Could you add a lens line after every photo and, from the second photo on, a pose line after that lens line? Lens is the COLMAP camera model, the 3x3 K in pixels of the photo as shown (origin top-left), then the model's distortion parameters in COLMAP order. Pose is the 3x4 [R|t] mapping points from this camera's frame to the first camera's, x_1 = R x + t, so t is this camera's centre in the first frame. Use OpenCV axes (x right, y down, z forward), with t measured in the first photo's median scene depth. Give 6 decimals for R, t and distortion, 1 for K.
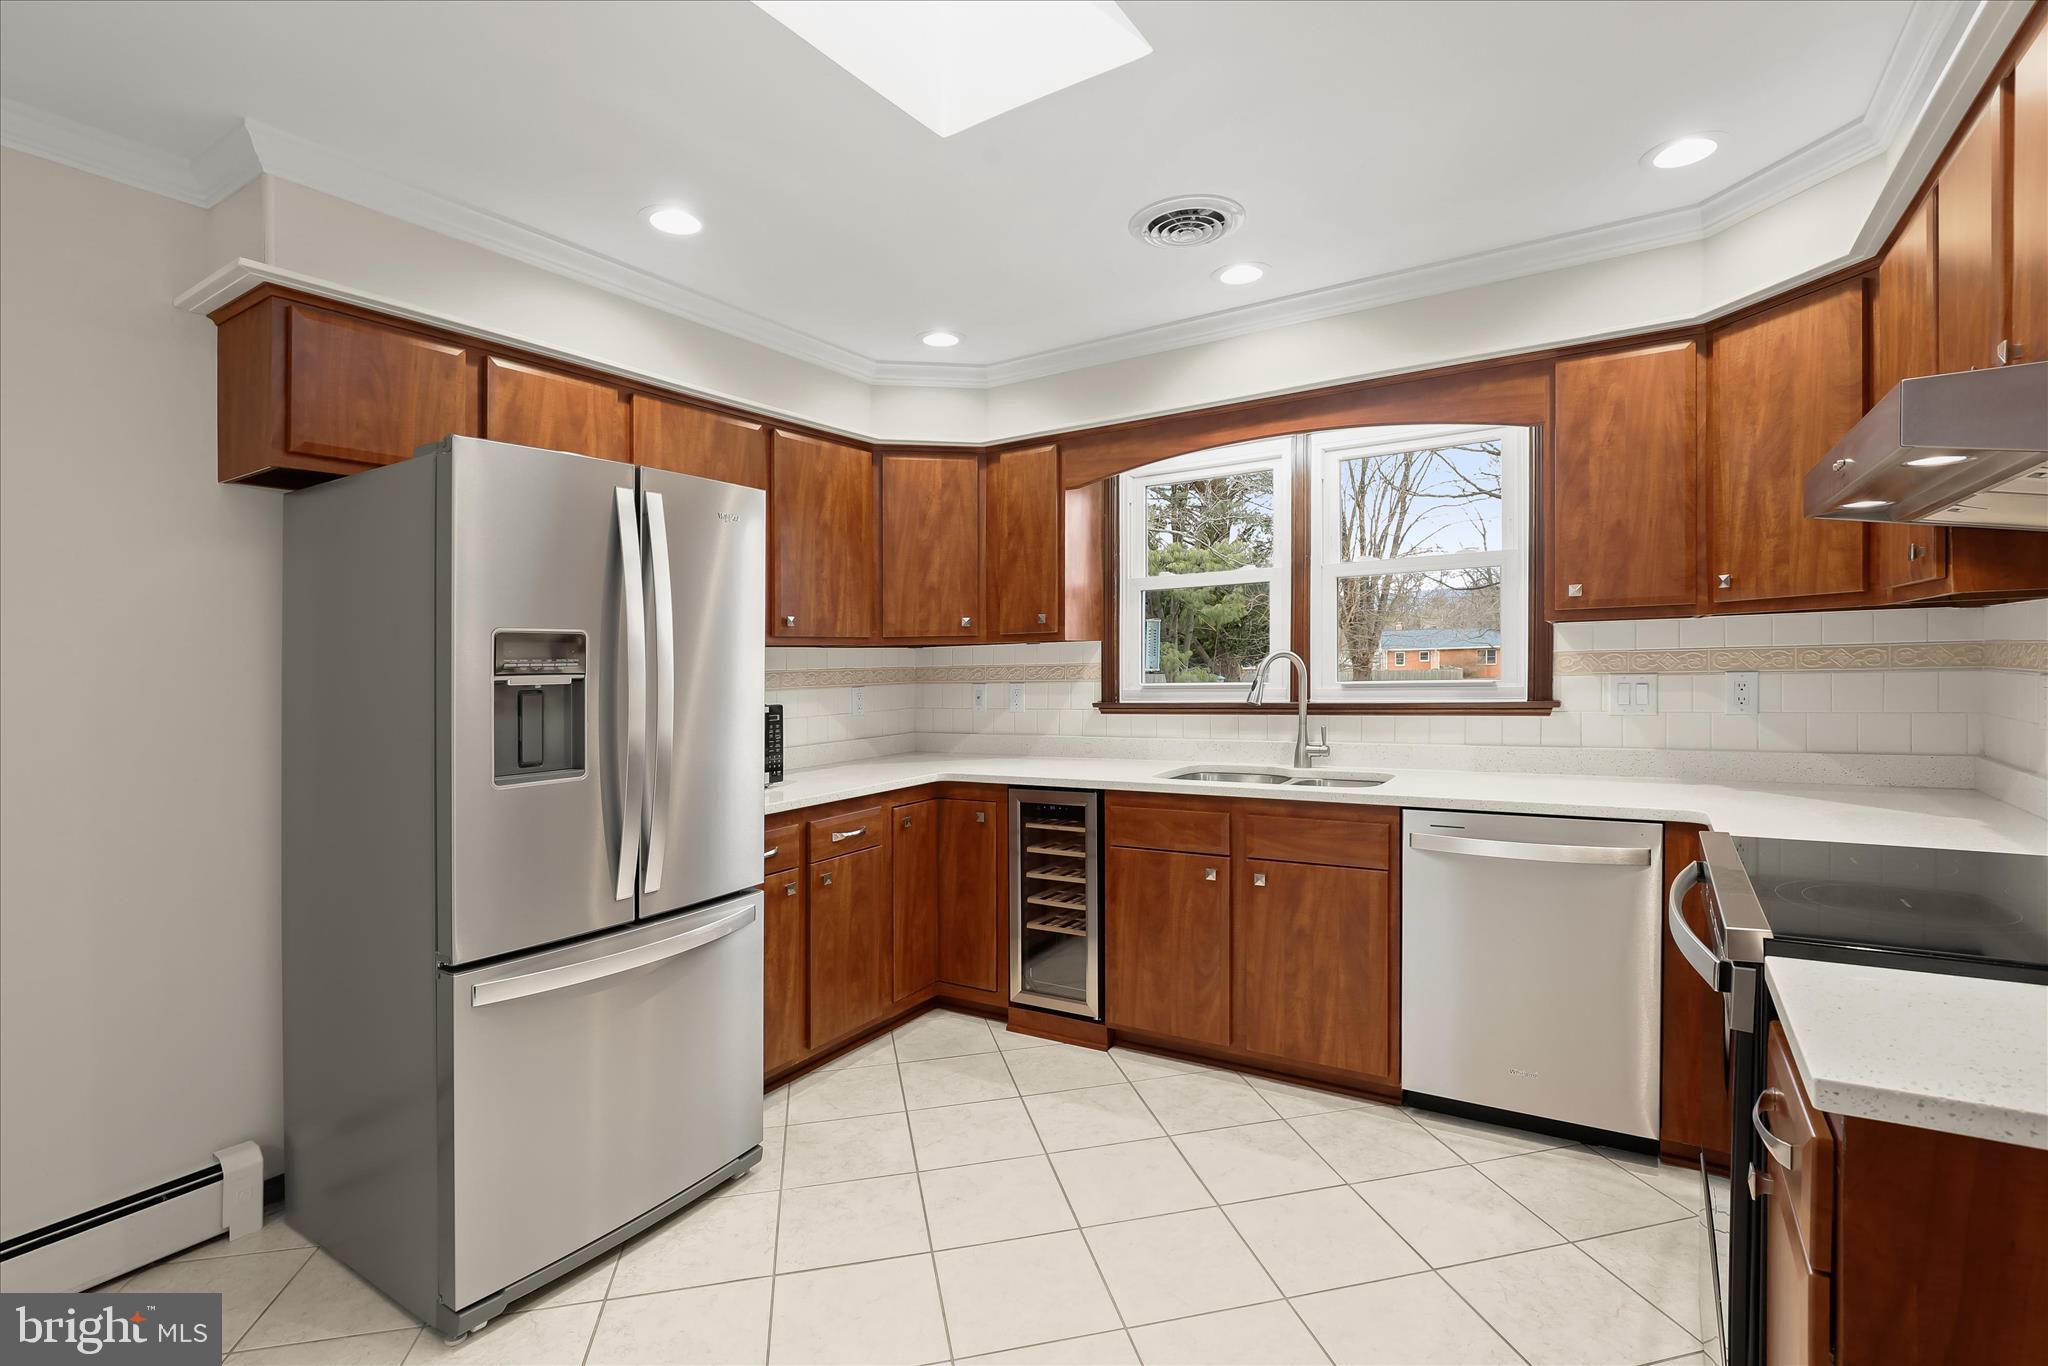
lens RADIAL K [[948.6, 0, 1047.5], [0, 948.6, 670.4], [0, 0, 1]] dist [0.001122, 0.000304]
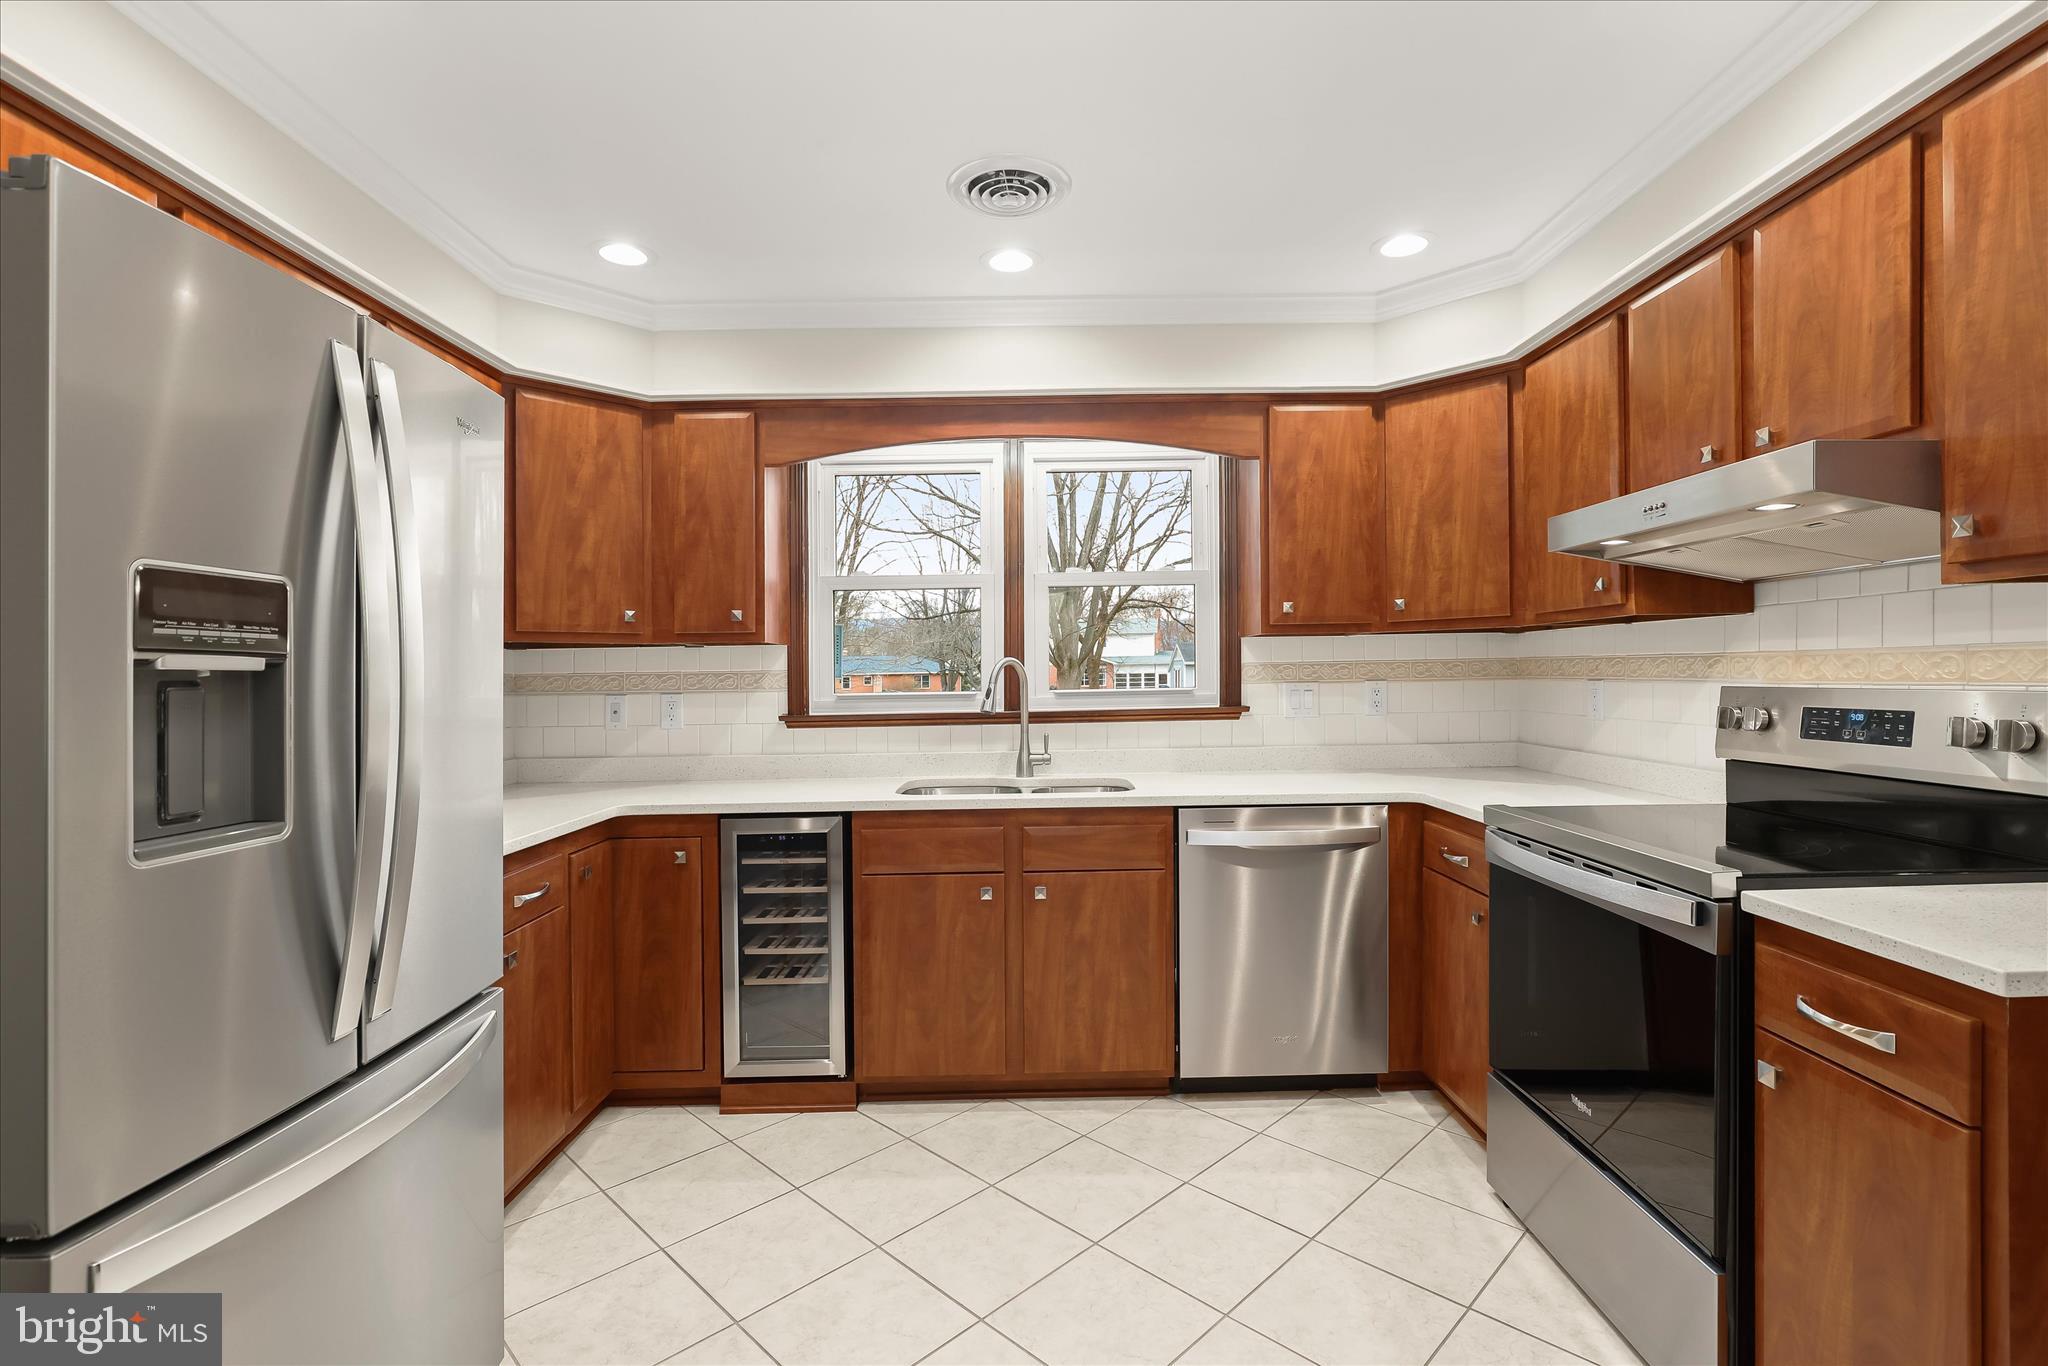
lens RADIAL K [[935.7, 0, 1030.1], [0, 935.7, 689.5], [0, 0, 1]] dist [-0.001652, -0.000029]
pose [[0.847263, 0.003451, 0.531162, -0.274312], [-0.000747, 0.999986, -0.005304, 0.018575], [-0.531173, 0.004097, 0.847253, 0.191323]]
